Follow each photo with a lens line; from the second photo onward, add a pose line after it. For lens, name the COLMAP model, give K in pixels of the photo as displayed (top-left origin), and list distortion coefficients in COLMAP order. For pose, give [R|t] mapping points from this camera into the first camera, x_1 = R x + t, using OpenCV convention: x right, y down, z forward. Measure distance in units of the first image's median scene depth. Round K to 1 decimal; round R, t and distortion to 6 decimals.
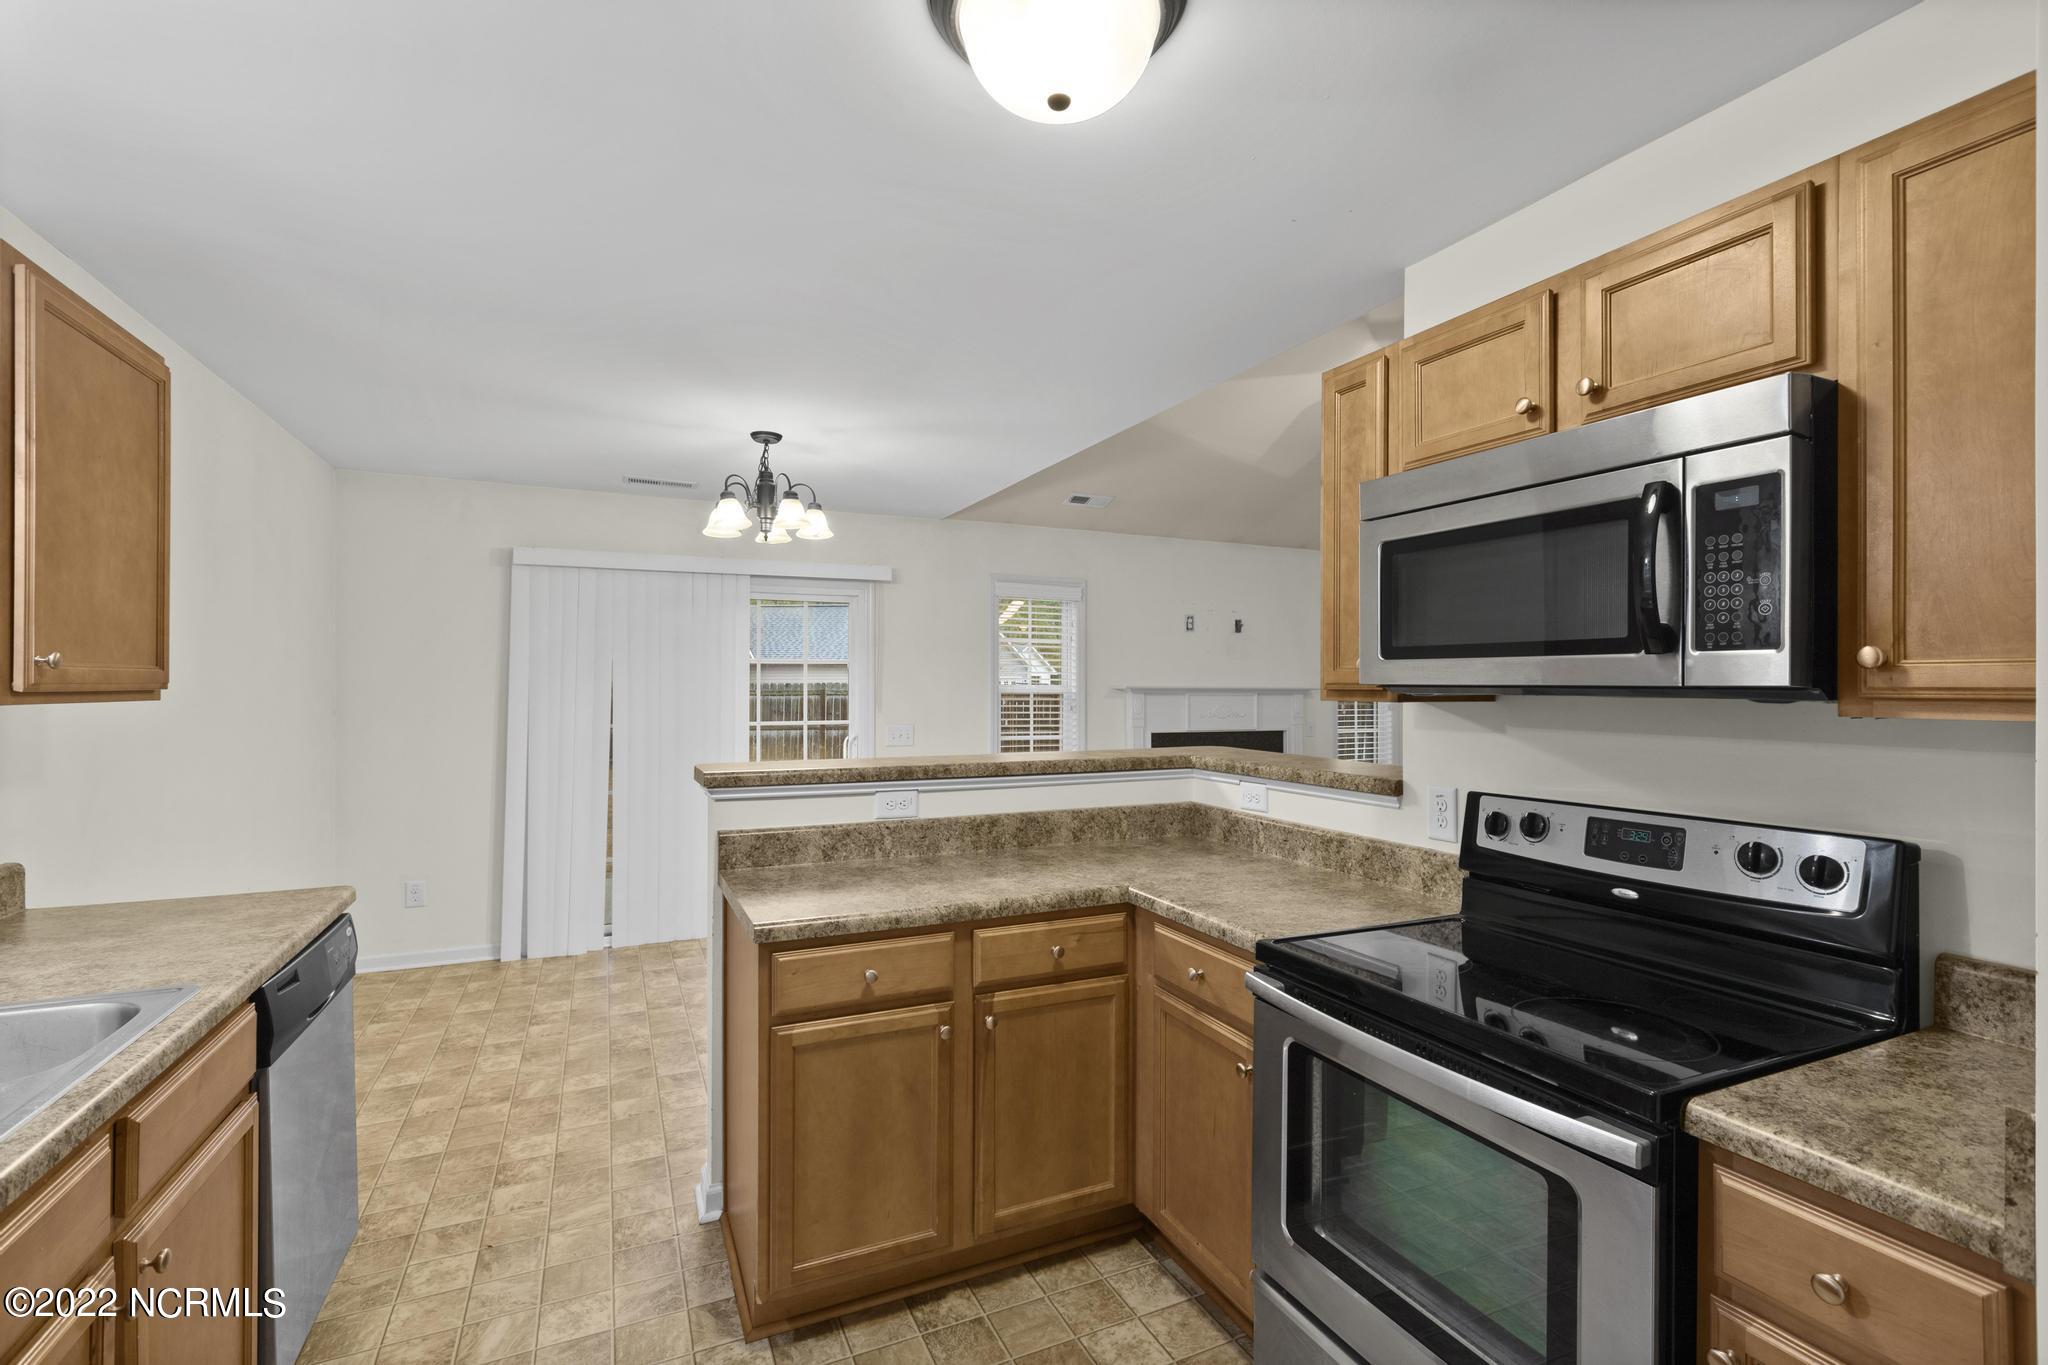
lens RADIAL K [[938.9, 0, 1035.1], [0, 938.9, 682.7], [0, 0, 1]] dist [0.002105, -0.000050]
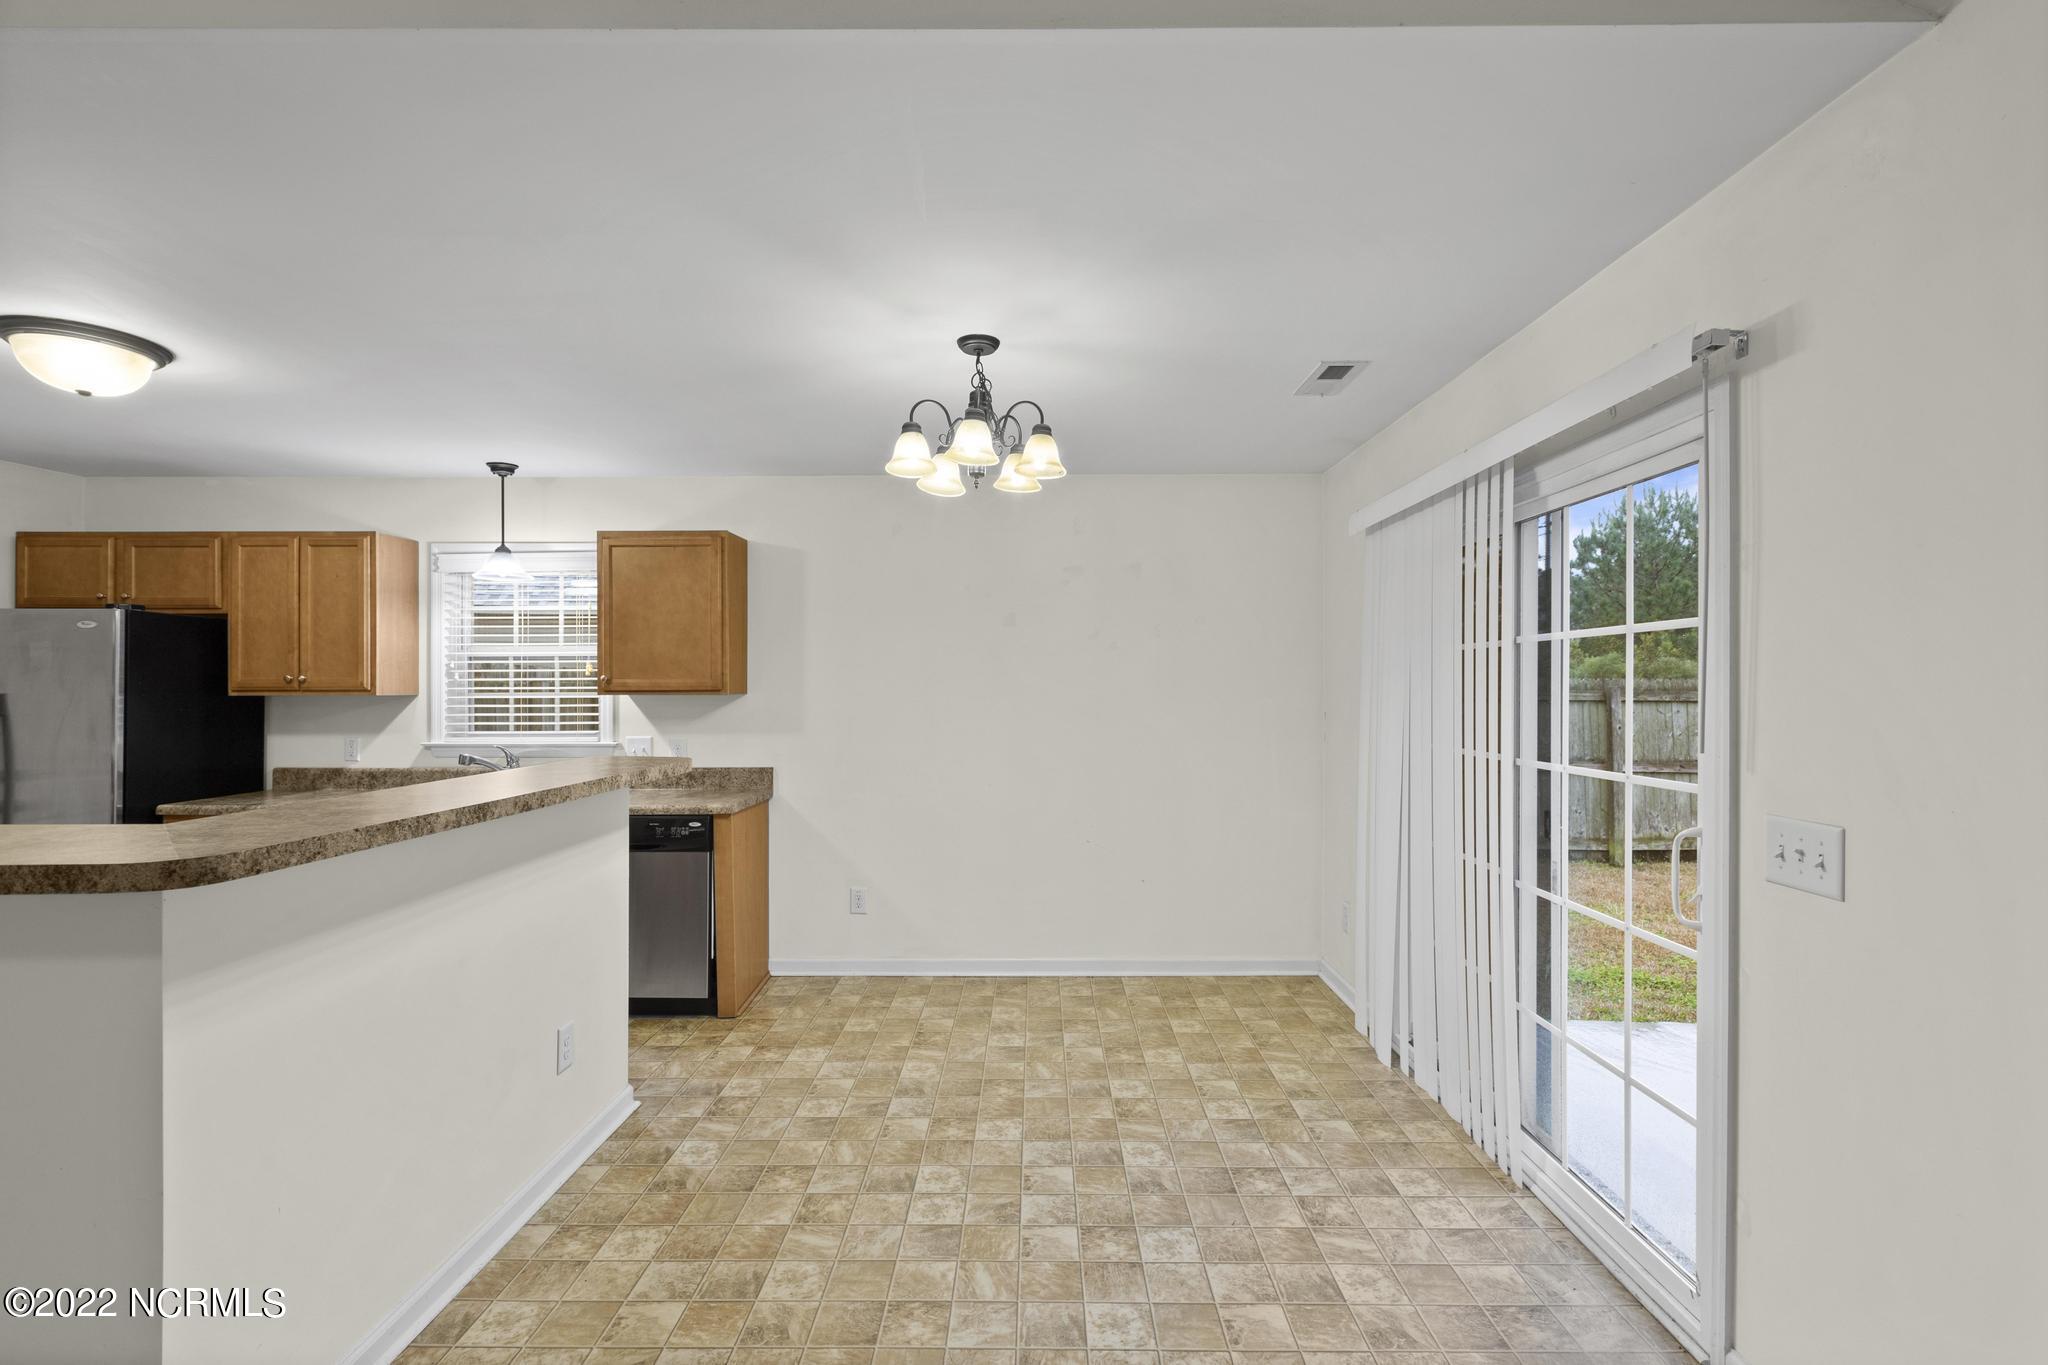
lens RADIAL K [[938.9, 0, 1035.1], [0, 938.9, 682.7], [0, 0, 1]] dist [0.002105, -0.000050]
pose [[-0.434829, -0.002149, -0.900510, 0.352104], [0.003413, 0.999986, -0.004035, 0.001021], [0.900506, -0.004828, -0.434816, 1.372888]]
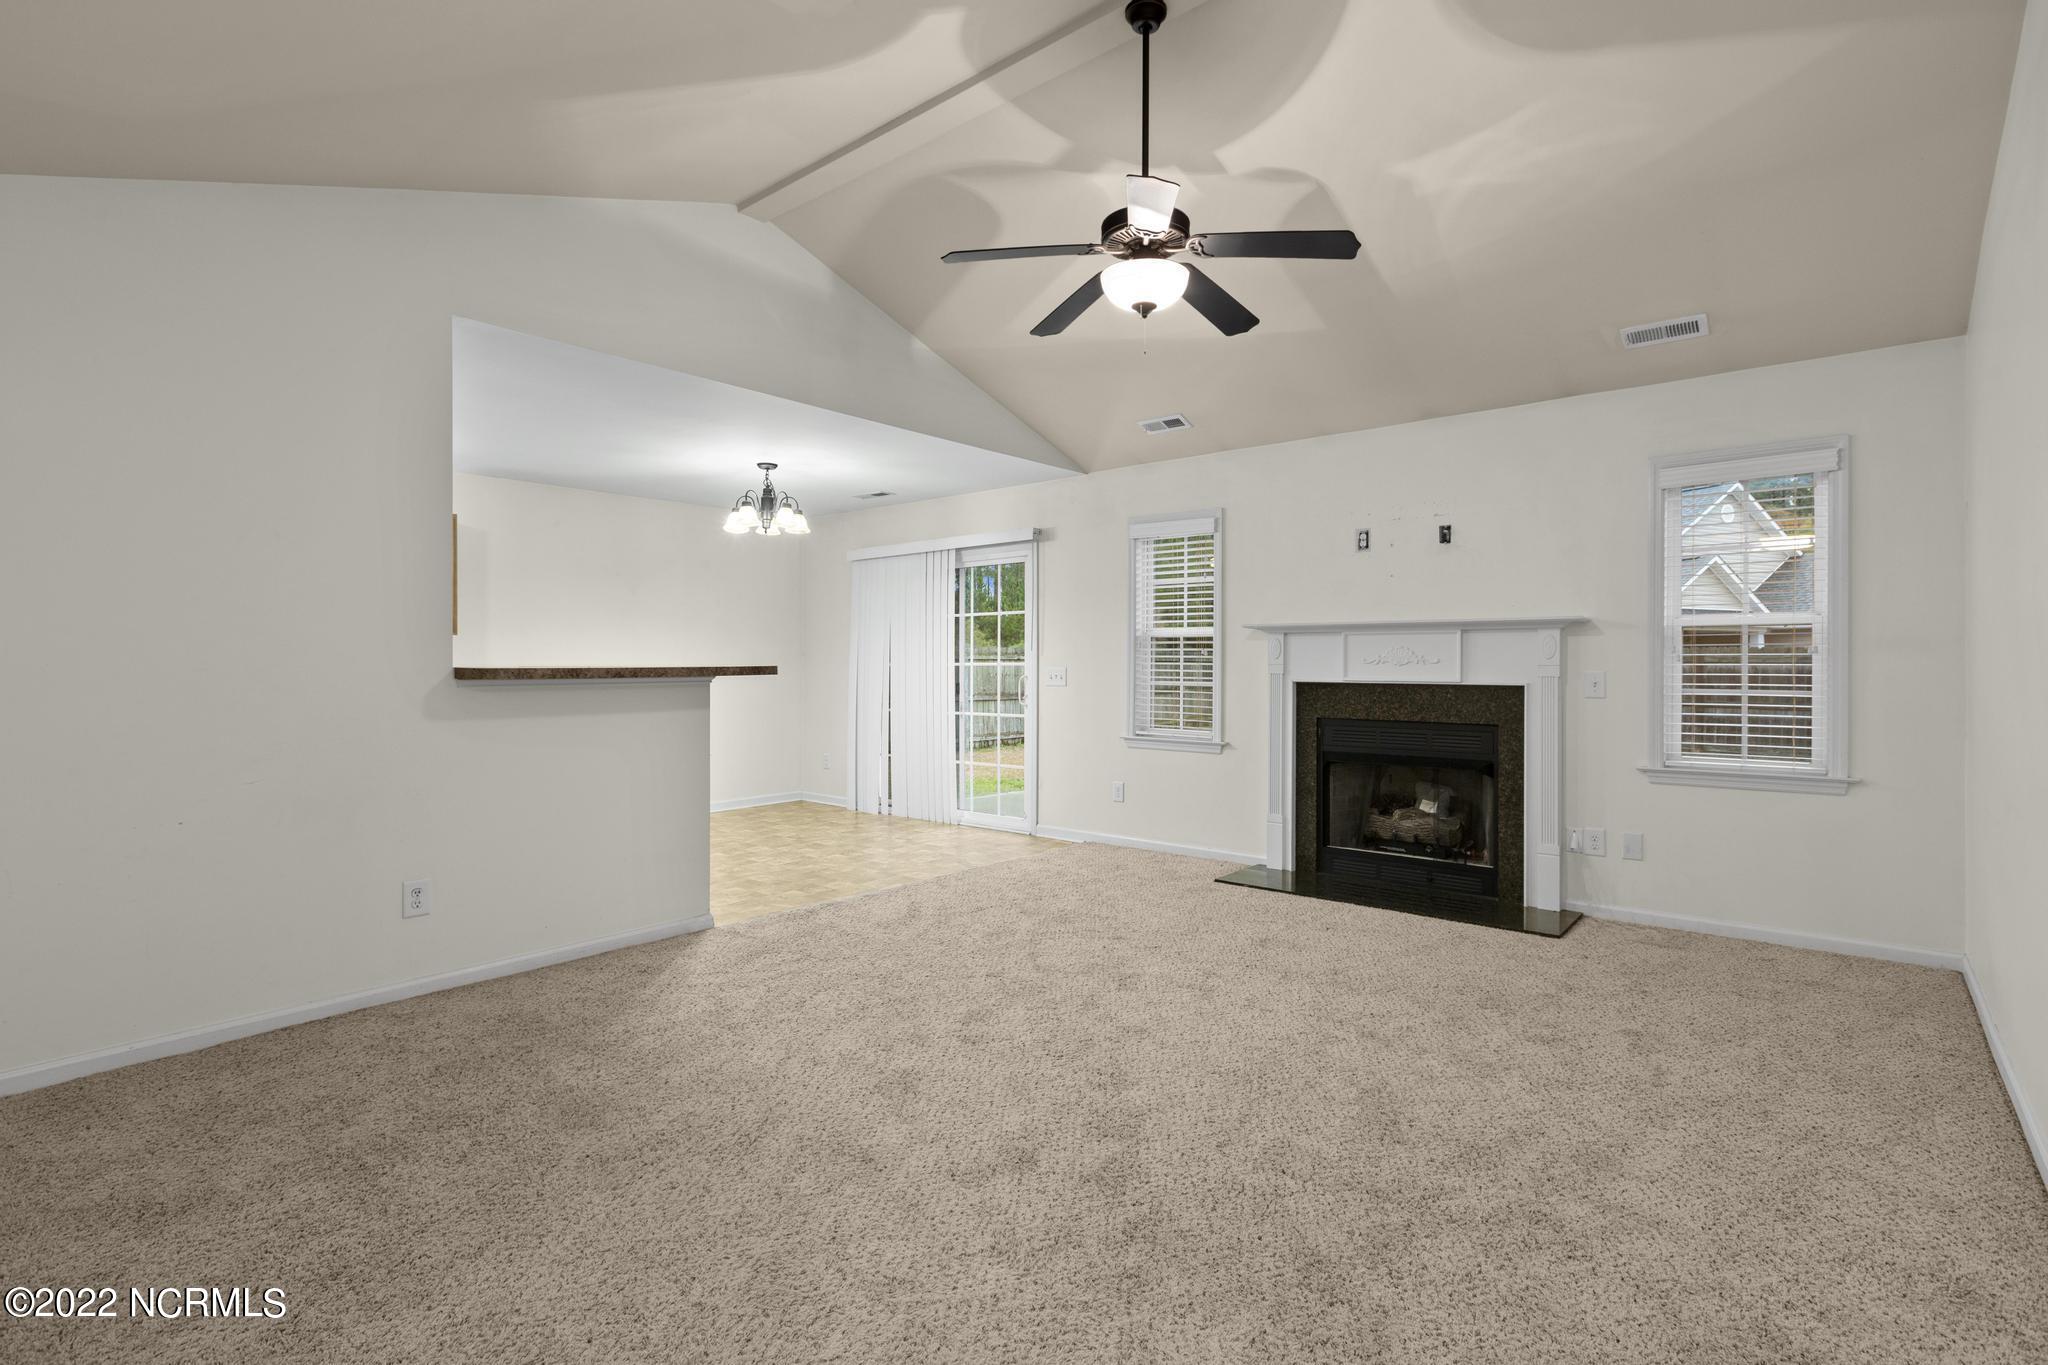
lens RADIAL K [[938.9, 0, 1035.1], [0, 938.9, 682.7], [0, 0, 1]] dist [0.002105, -0.000050]
pose [[0.393298, 0.022884, -0.919126, 1.321487], [0.004188, 0.999635, 0.026681, 0.052354], [0.919402, -0.014343, 0.393058, 0.805908]]
